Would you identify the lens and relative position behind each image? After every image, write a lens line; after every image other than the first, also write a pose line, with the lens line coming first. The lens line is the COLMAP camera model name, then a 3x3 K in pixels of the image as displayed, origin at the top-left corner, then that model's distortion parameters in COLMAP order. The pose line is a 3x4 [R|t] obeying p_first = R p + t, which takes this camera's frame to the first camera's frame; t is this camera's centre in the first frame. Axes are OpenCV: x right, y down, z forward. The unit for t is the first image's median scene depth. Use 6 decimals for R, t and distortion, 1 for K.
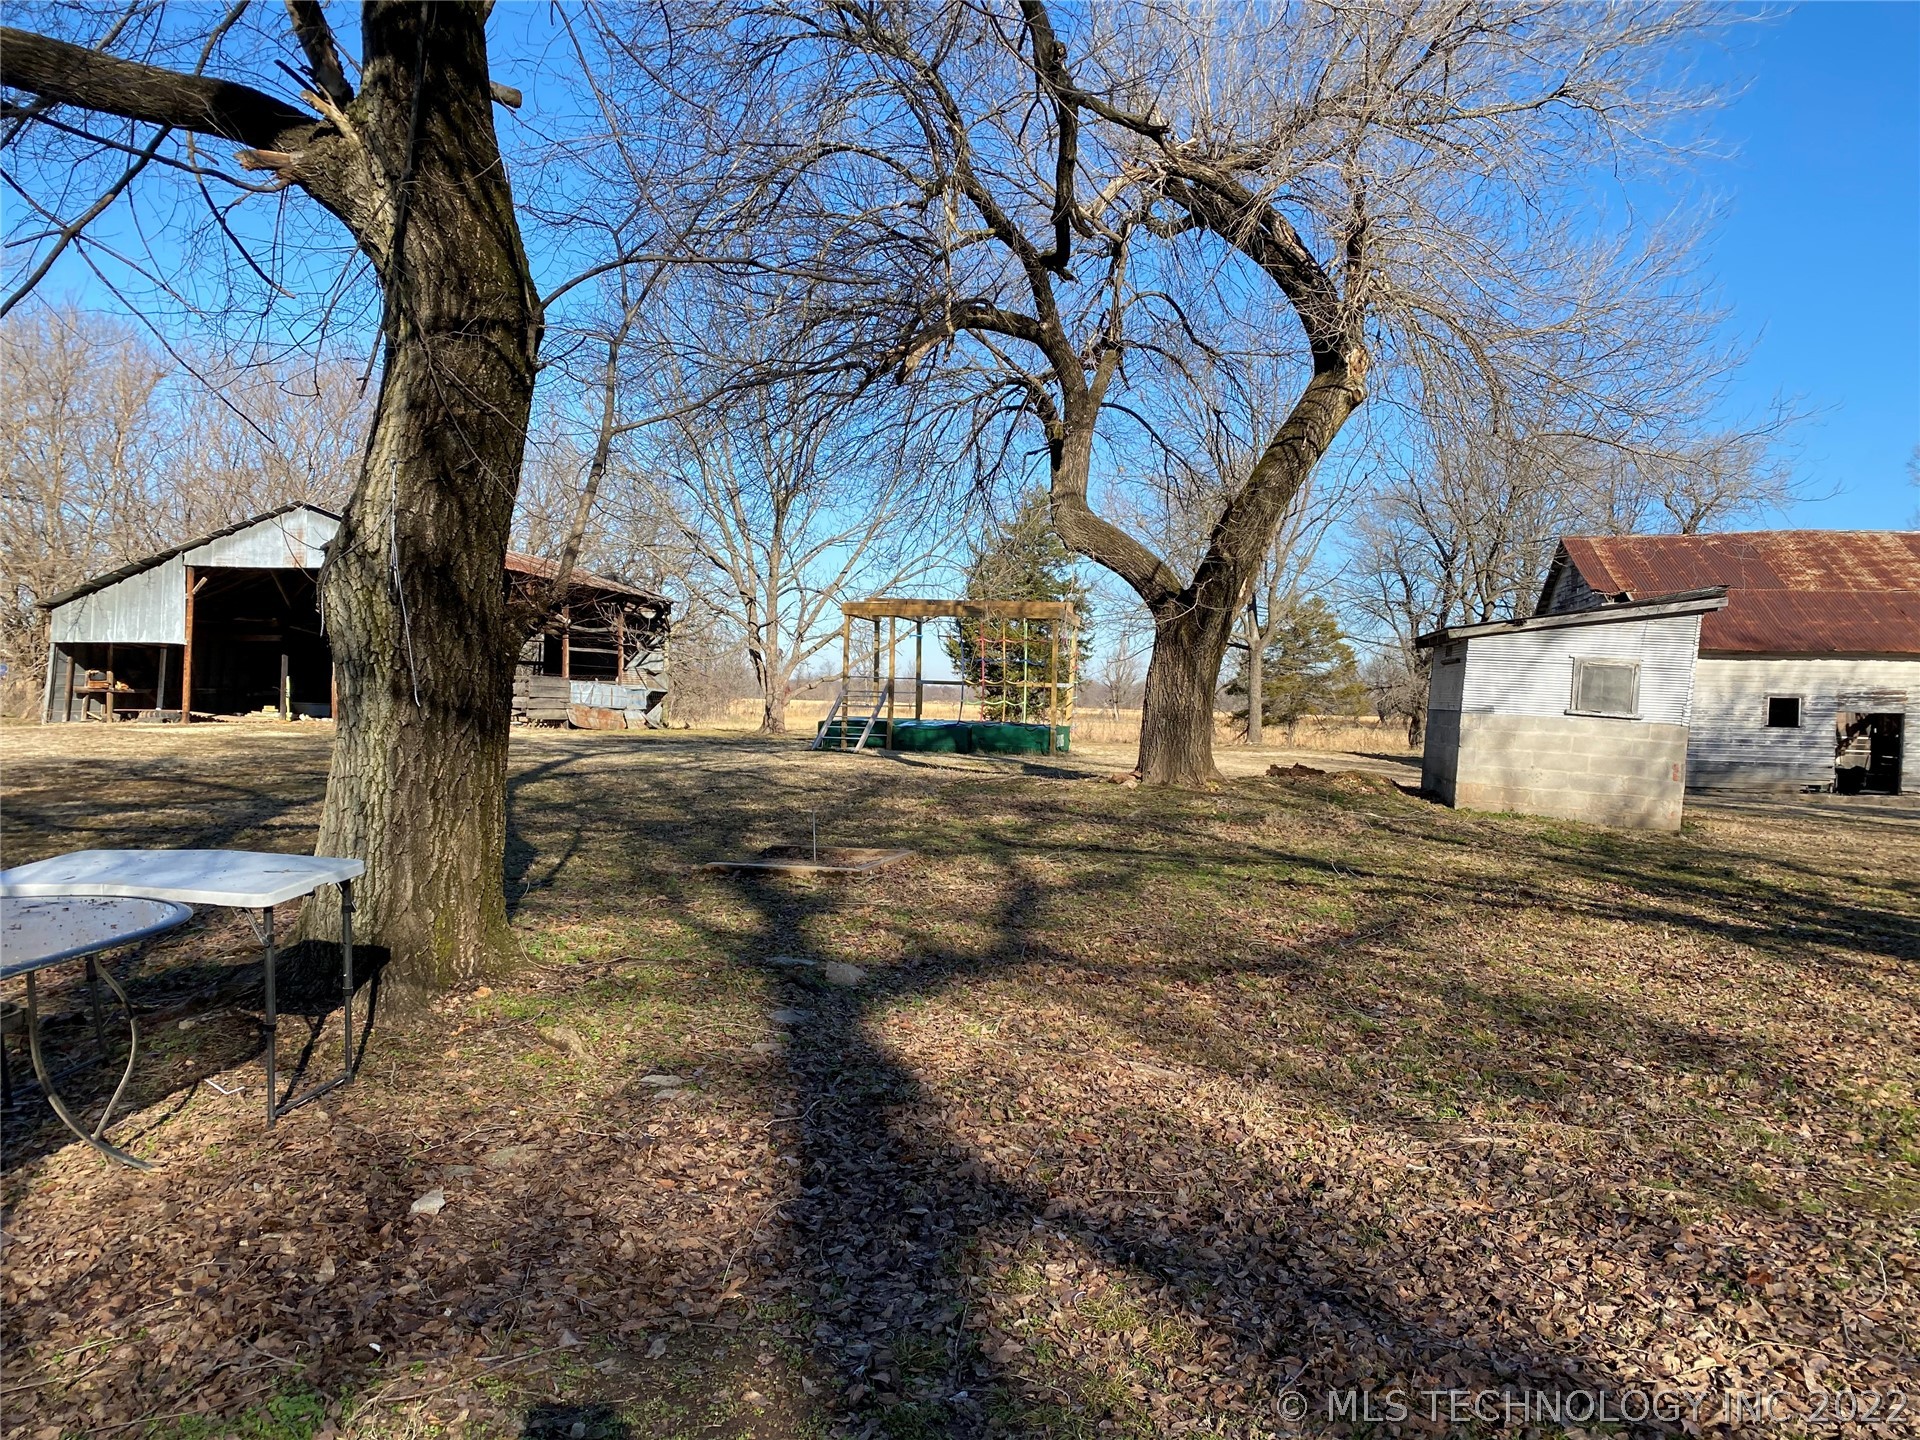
lens RADIAL K [[1456.1, 0, 959.4], [0, 1456.1, 763.3], [0, 0, 1]] dist [0.009079, -0.008602]
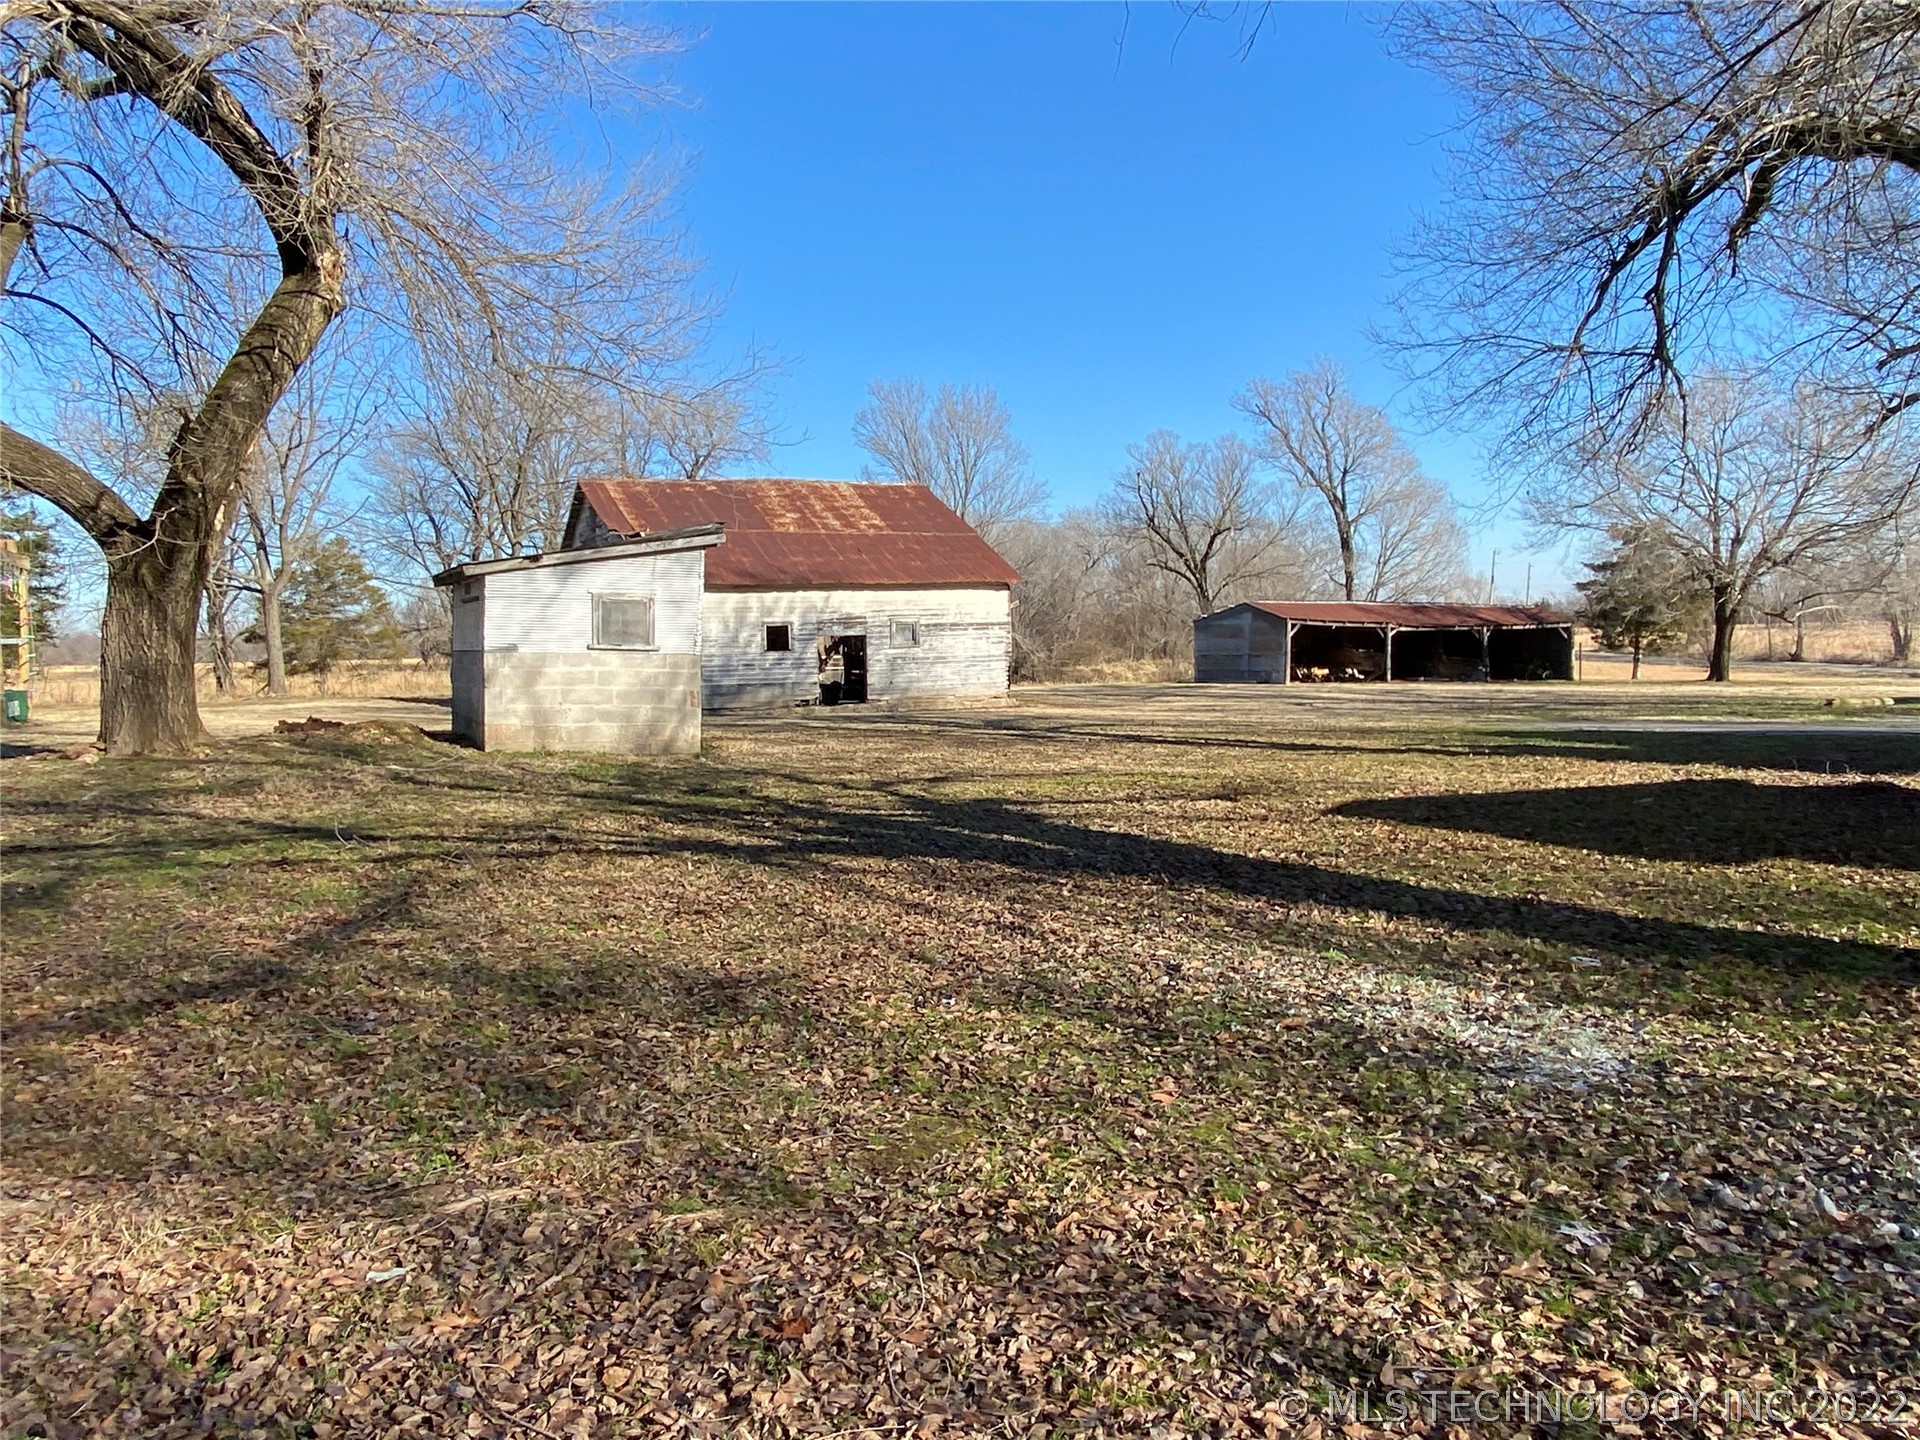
lens RADIAL K [[1402.5, 0, 942.6], [0, 1402.5, 695.1], [0, 0, 1]] dist [0.092101, -0.140896]
pose [[0.806610, -0.065986, 0.587389, 0.055325], [0.068554, 0.997487, 0.017916, -0.003312], [-0.587094, 0.025817, 0.809107, 0.097206]]
